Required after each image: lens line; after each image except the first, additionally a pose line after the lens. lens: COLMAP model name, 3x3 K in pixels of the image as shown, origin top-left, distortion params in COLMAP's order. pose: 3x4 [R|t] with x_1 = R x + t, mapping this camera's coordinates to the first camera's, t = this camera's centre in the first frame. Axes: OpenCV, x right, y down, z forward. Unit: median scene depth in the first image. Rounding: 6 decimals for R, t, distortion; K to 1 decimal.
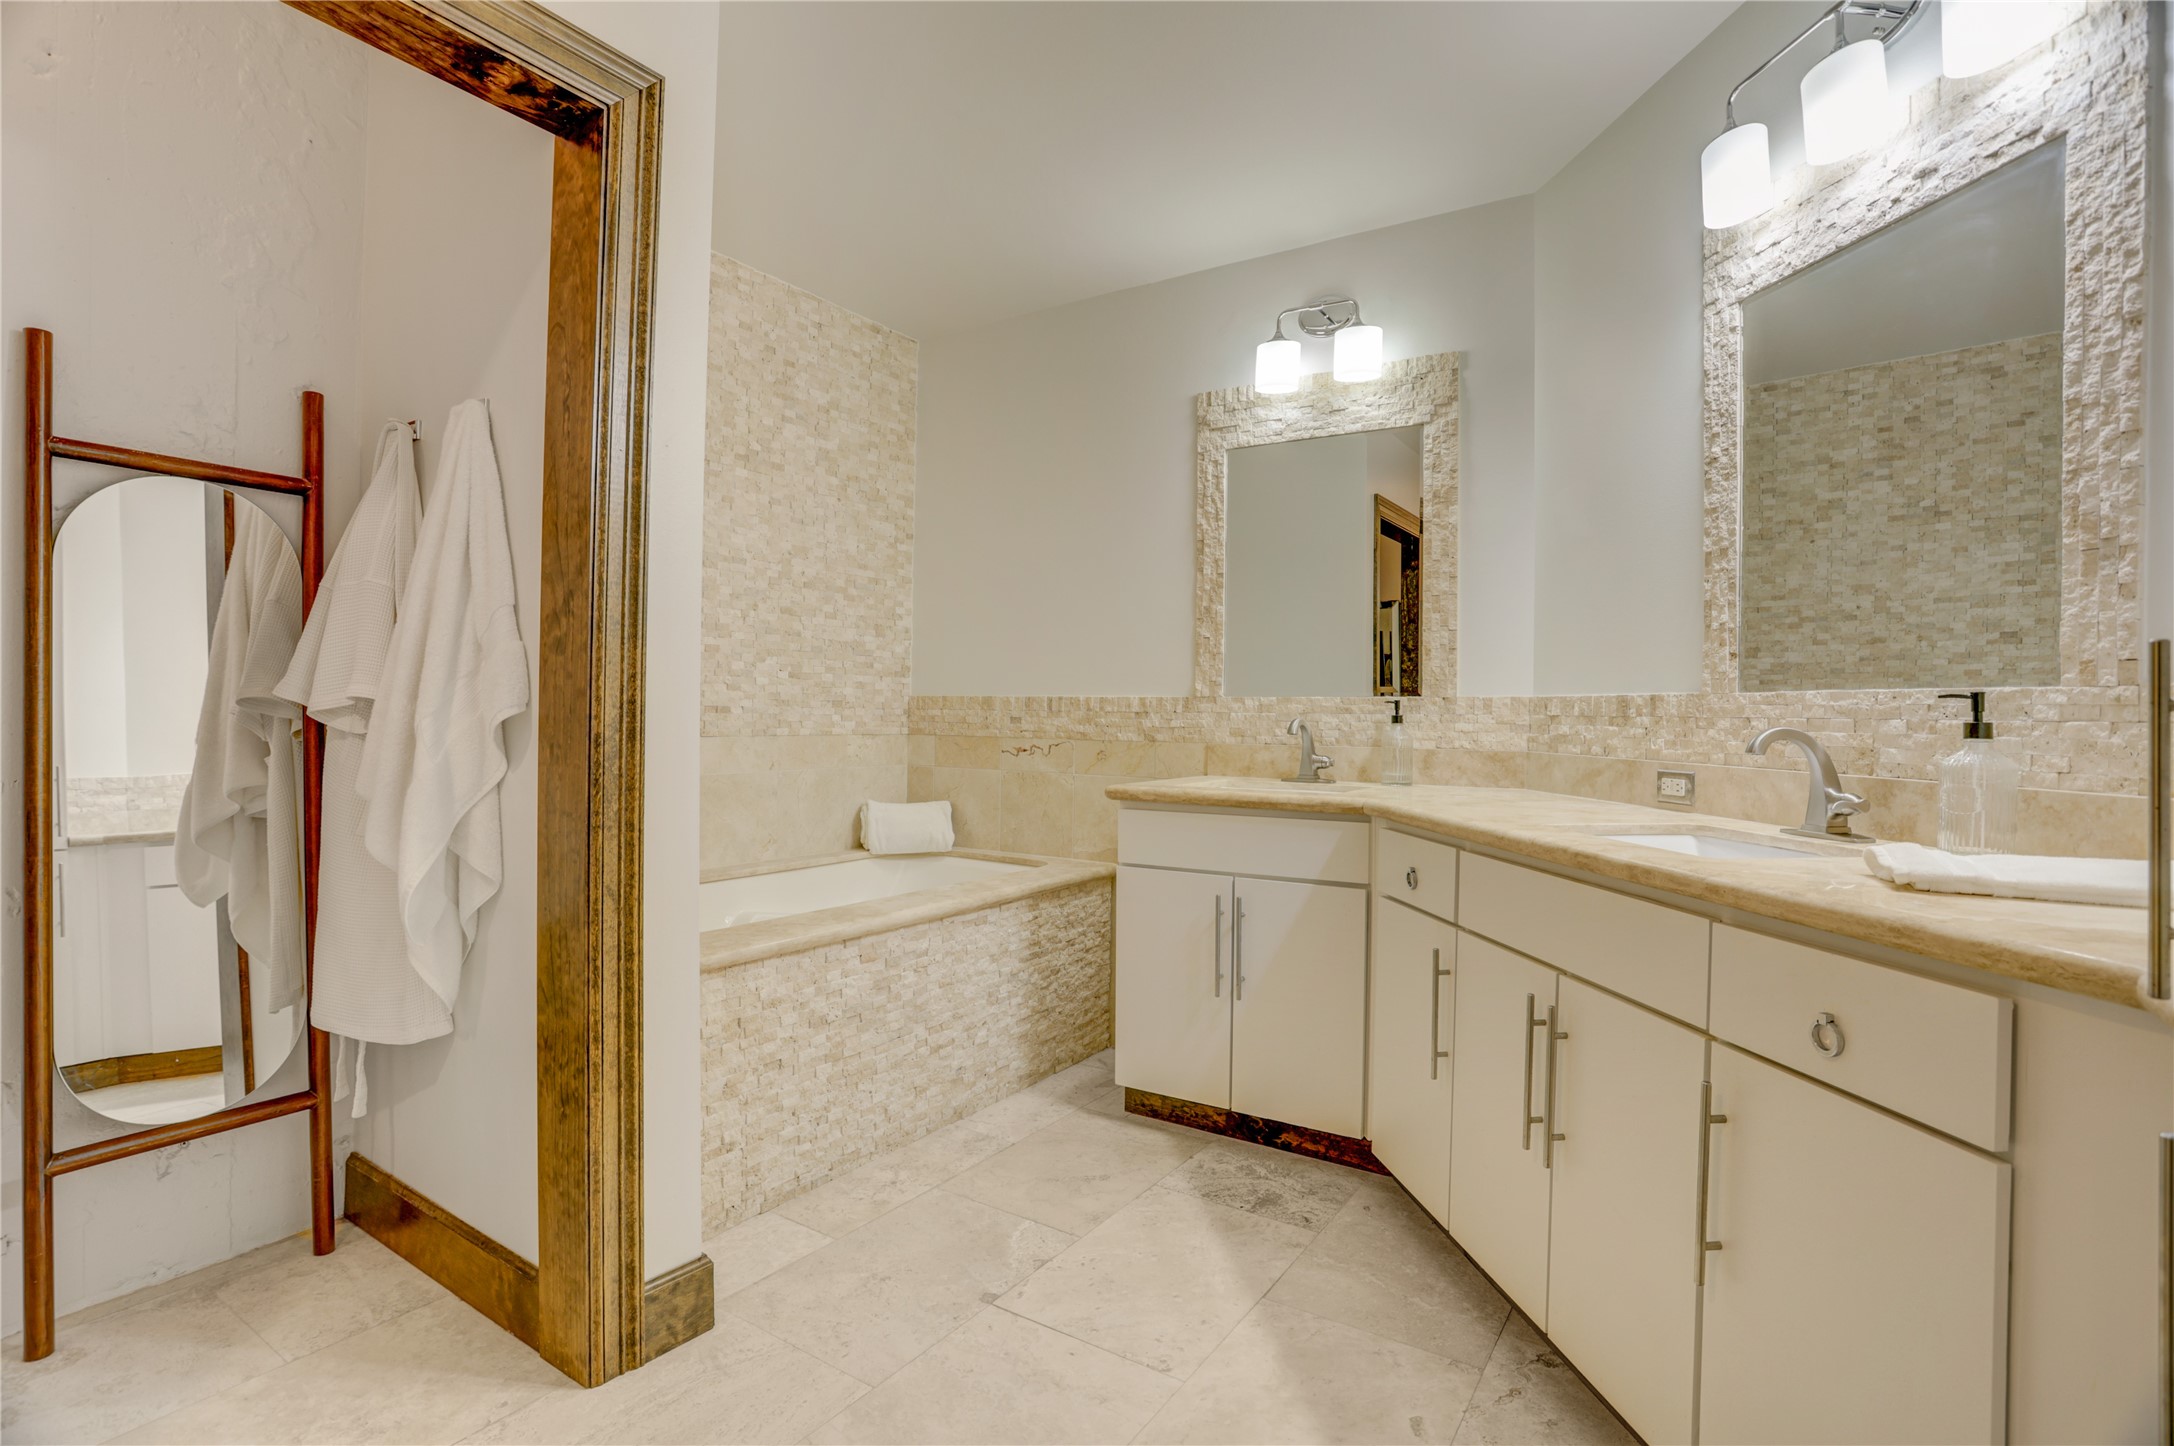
lens RADIAL K [[1072.1, 0, 1082.5], [0, 1072.1, 714.8], [0, 0, 1]] dist [-0.068374, 0.034296]
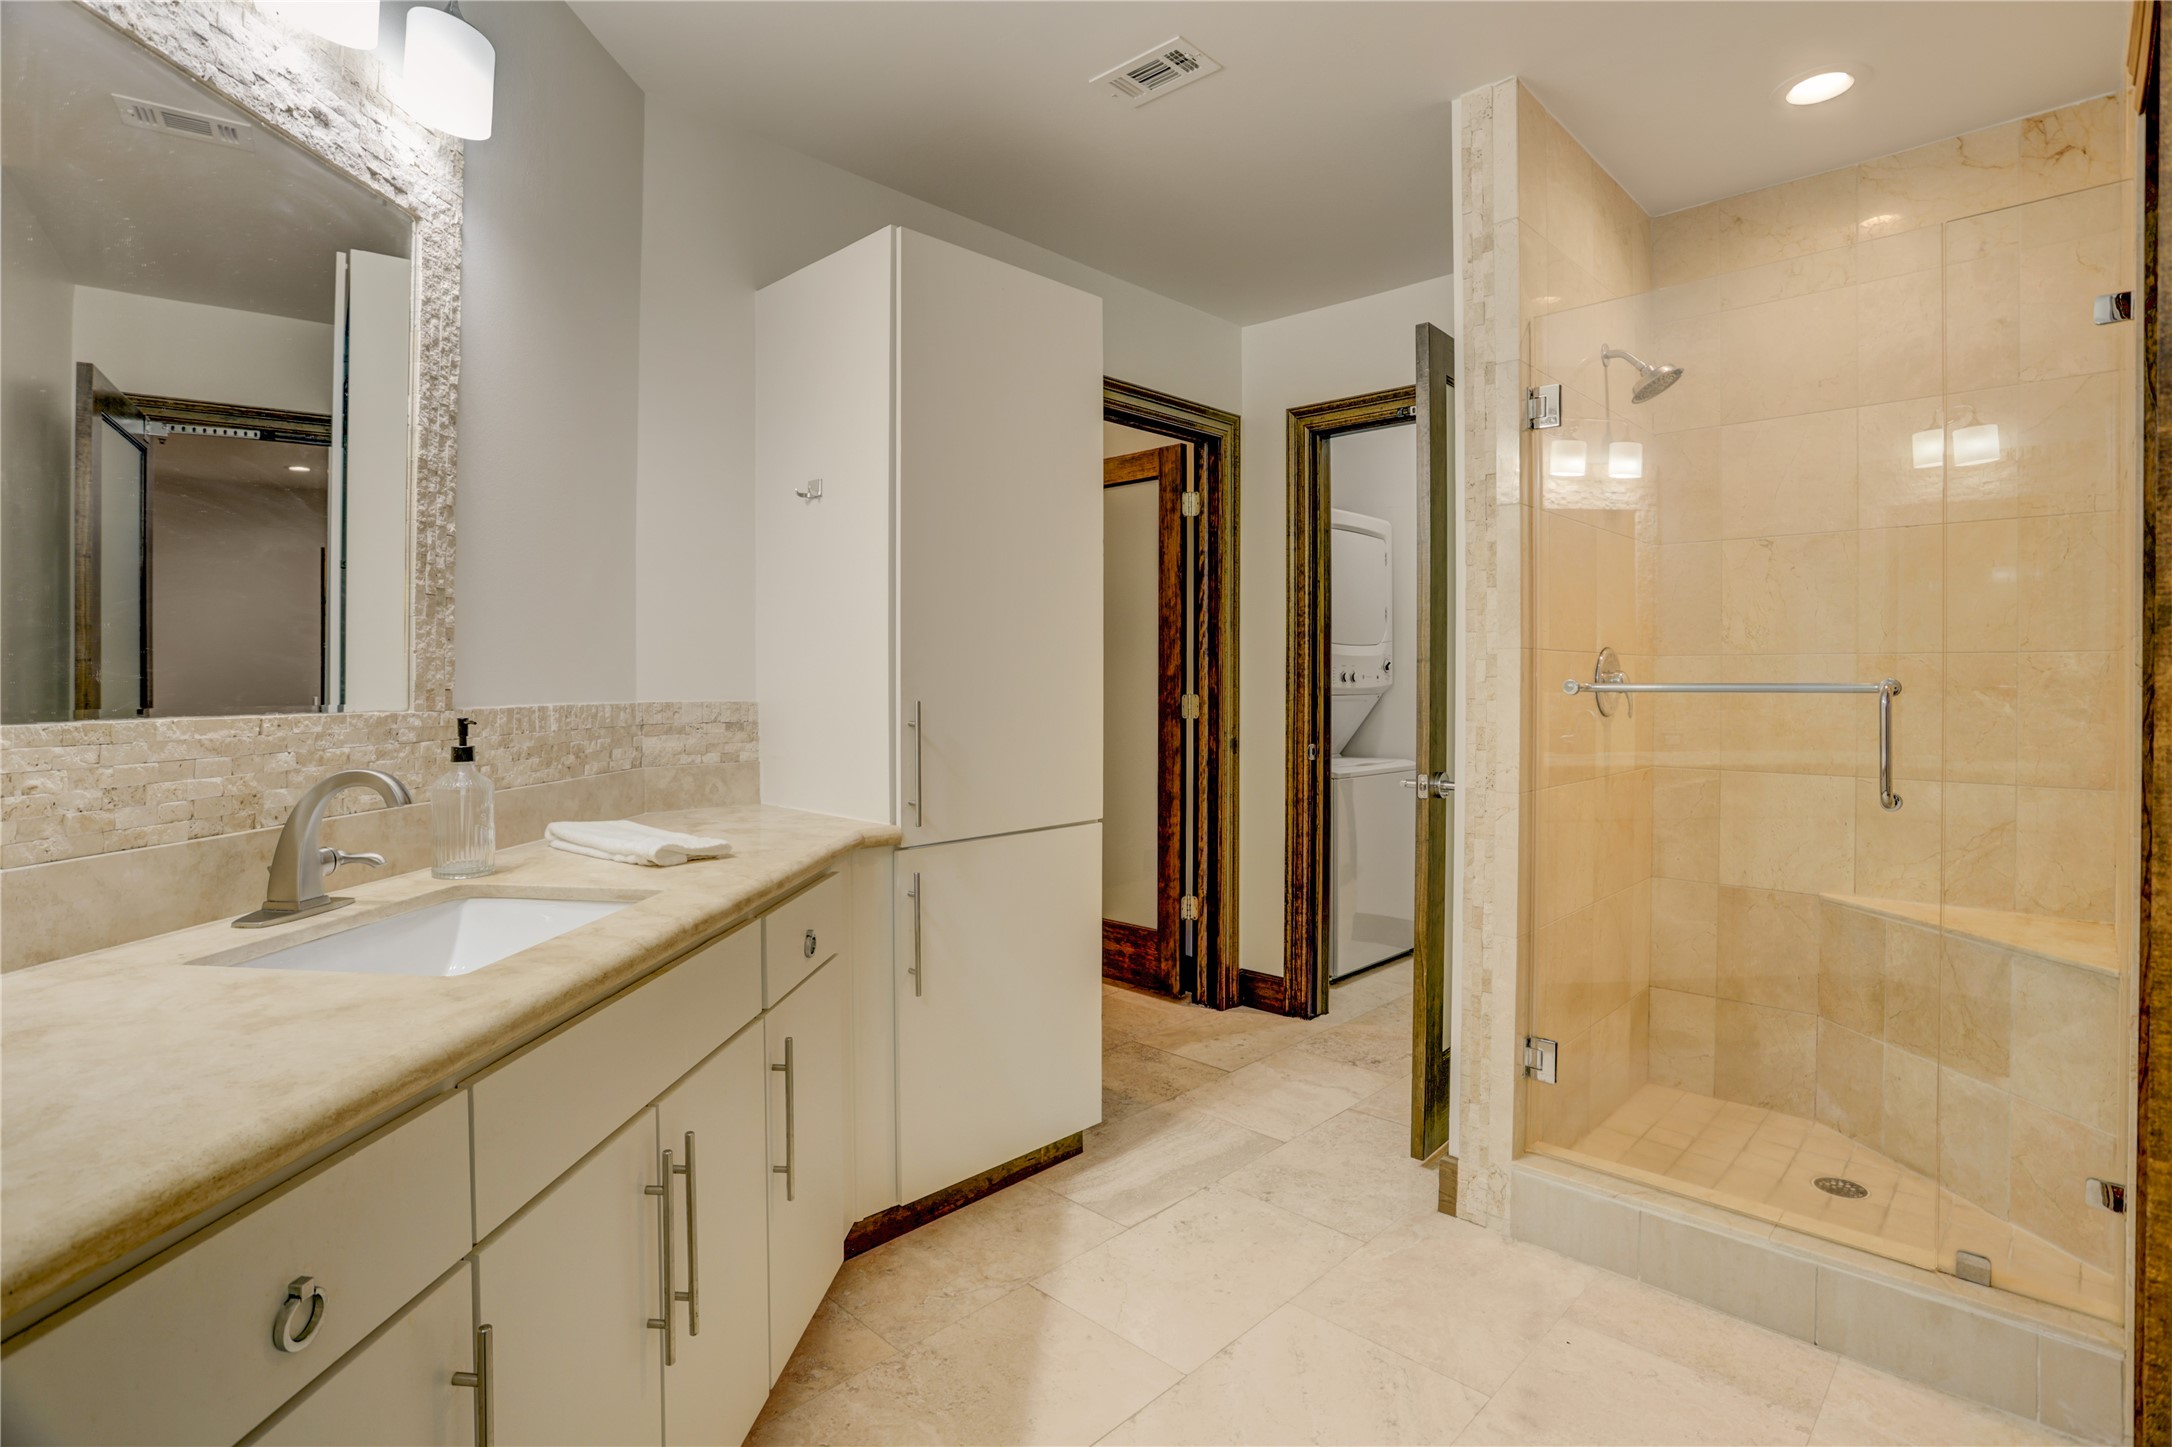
lens RADIAL K [[1071.1, 0, 1081.5], [0, 1071.1, 715.3], [0, 0, 1]] dist [-0.068374, 0.034296]
pose [[-0.979729, -0.023484, 0.198946, 0.010384], [-0.016943, 0.999261, 0.034516, -0.073740], [-0.199610, 0.030445, -0.979402, 1.945295]]
